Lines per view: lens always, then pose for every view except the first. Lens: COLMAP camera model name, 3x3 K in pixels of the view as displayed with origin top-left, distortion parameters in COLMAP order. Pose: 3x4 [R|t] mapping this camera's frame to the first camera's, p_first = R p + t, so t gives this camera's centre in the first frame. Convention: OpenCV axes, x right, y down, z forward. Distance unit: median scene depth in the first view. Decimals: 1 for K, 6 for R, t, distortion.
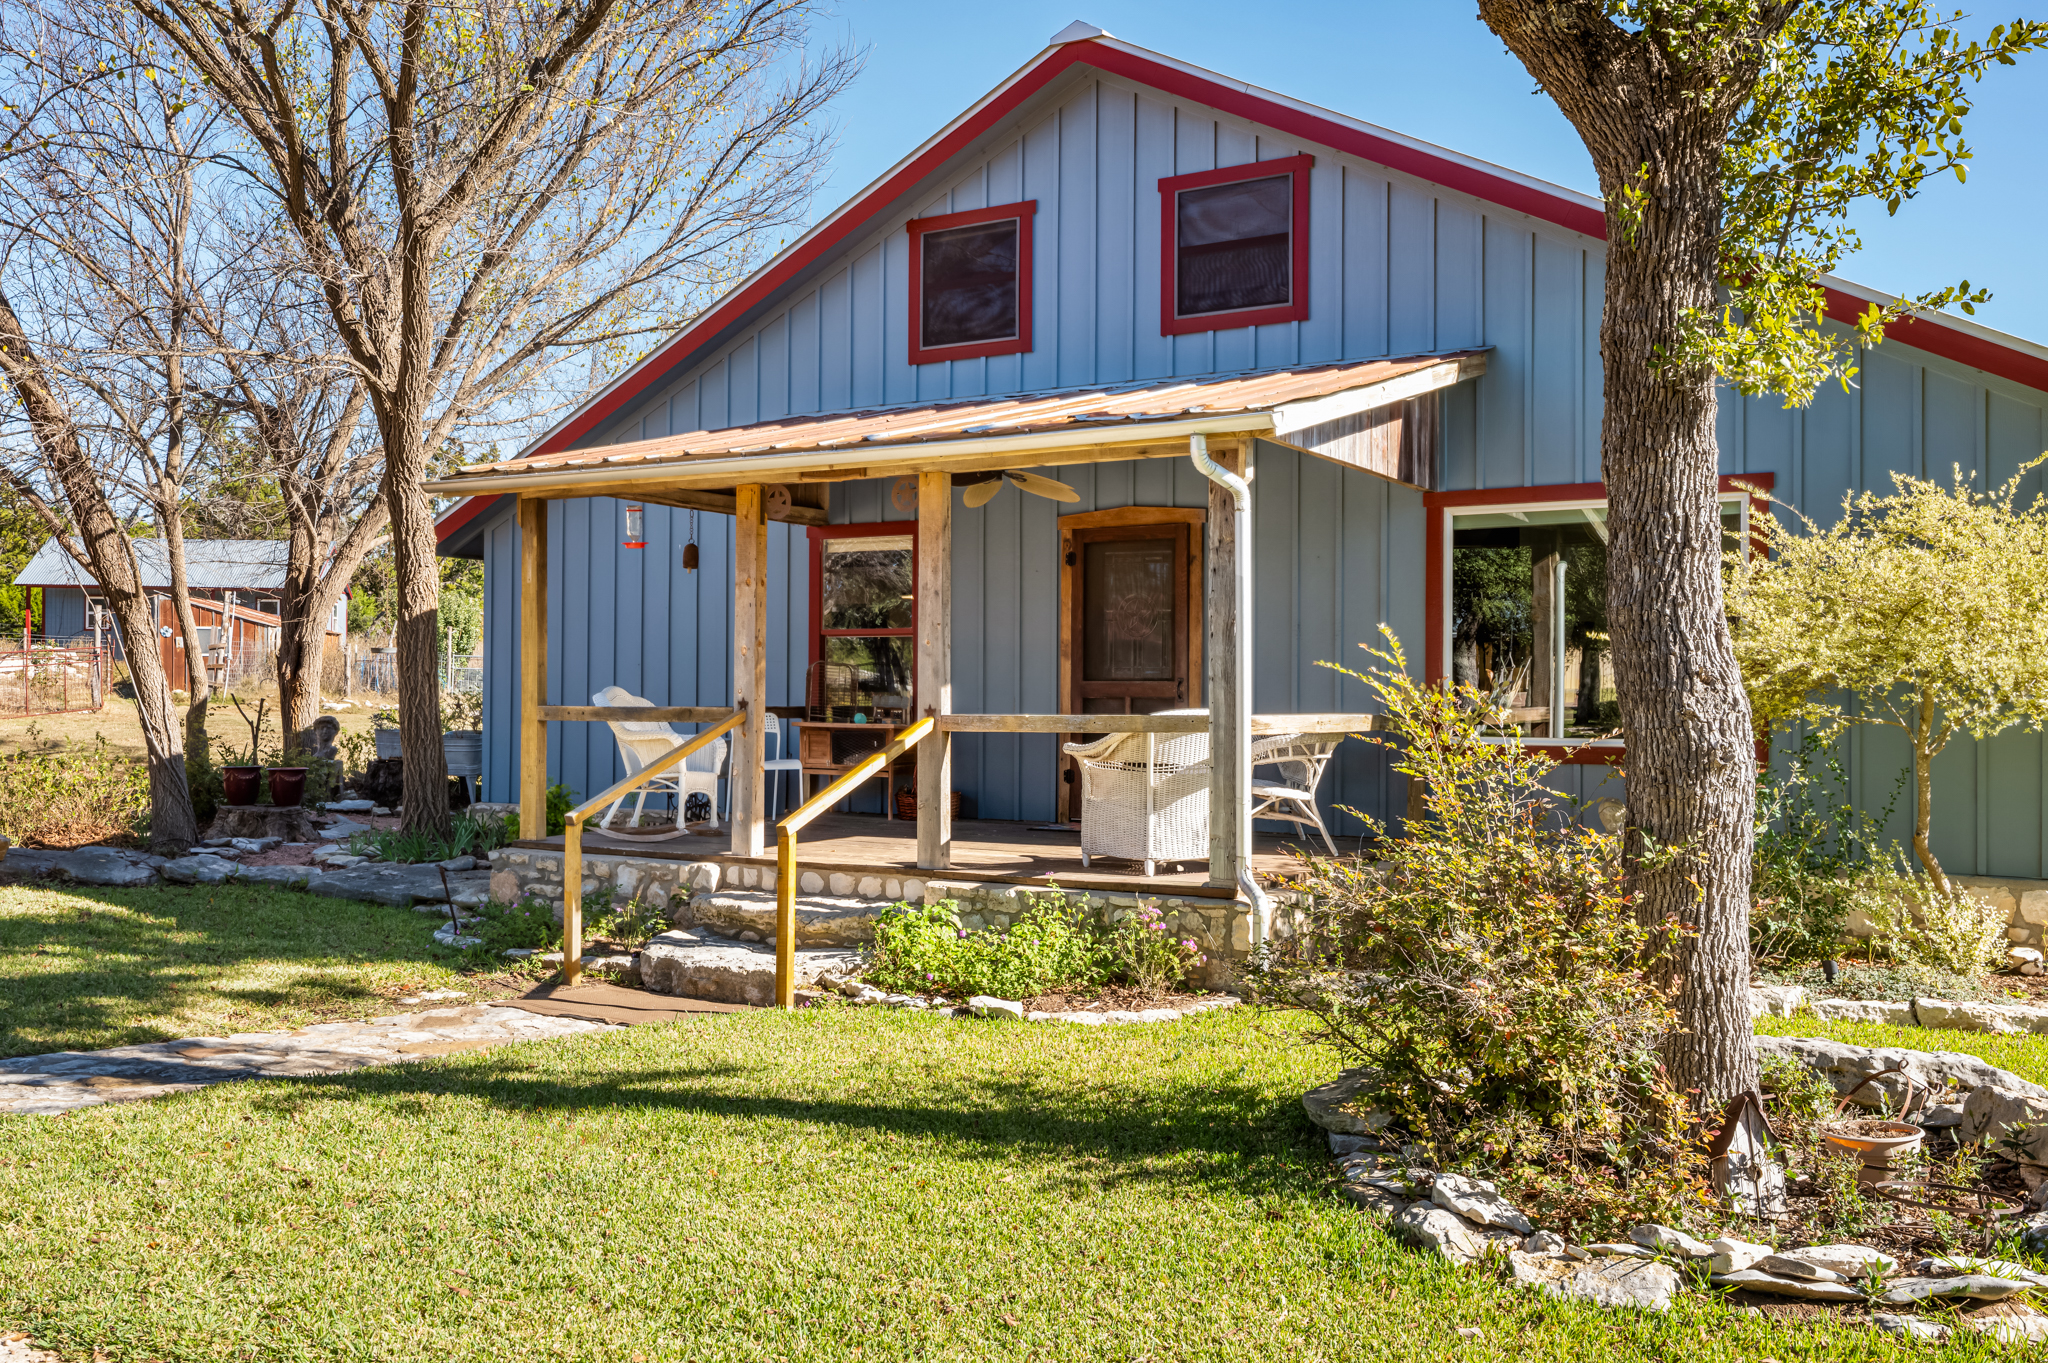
lens RADIAL K [[1738.7, 0, 1034.3], [0, 1738.7, 665.6], [0, 0, 1]] dist [0.005297, 0.010597]
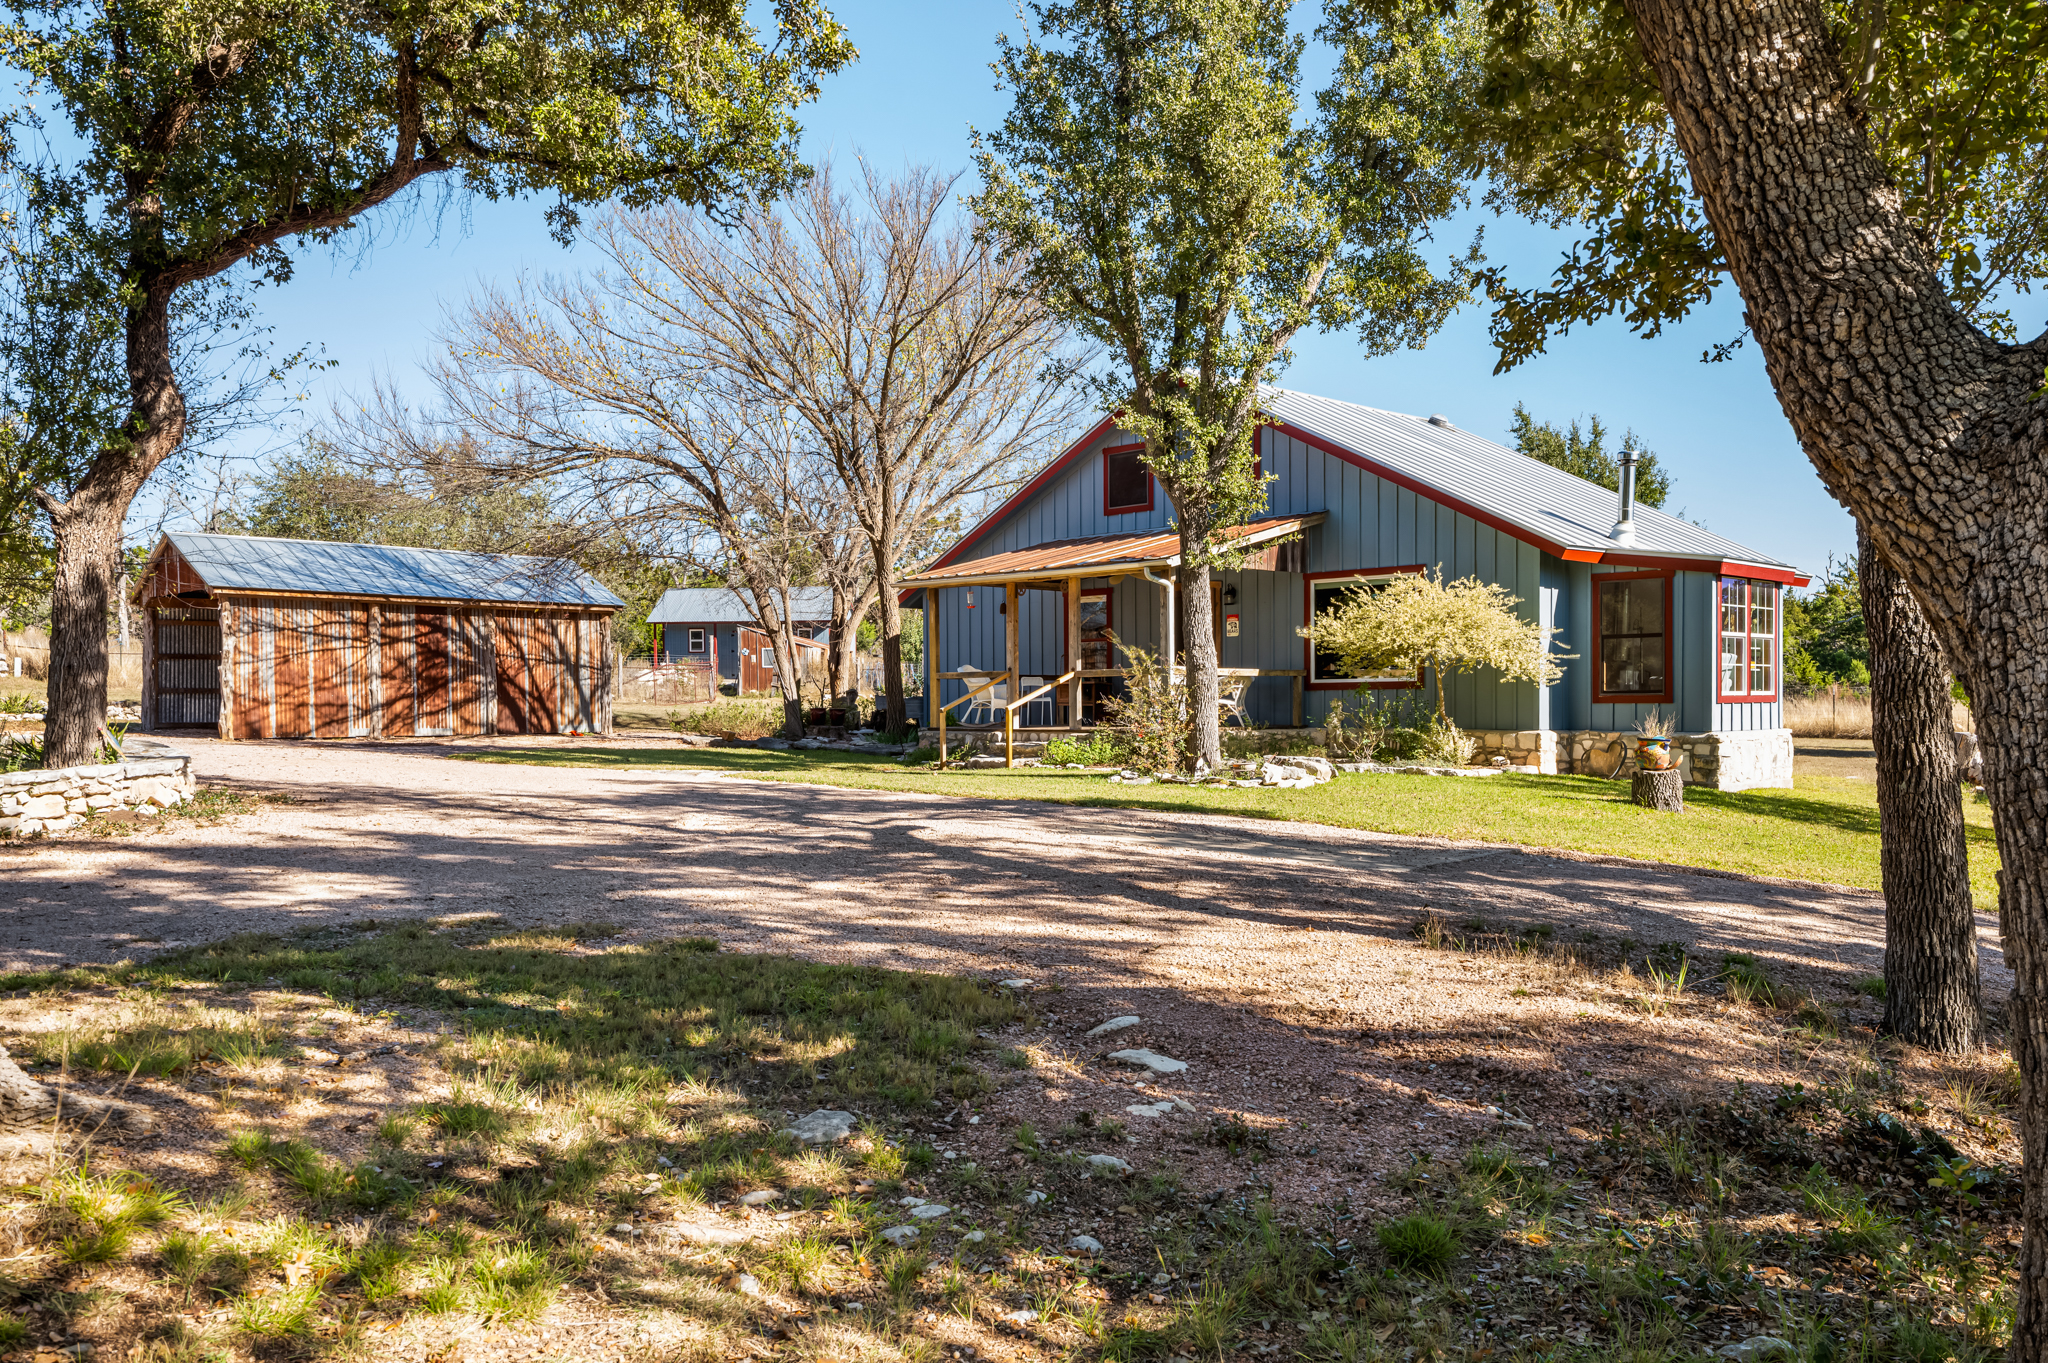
lens RADIAL K [[1659.7, 0, 1024.4], [0, 1659.7, 696.7], [0, 0, 1]] dist [-0.001475, -0.000007]
pose [[0.962815, -0.012009, -0.269895, 0.410497], [0.014792, 0.999856, 0.008279, 0.034597], [0.269757, -0.011963, 0.962854, -1.074716]]
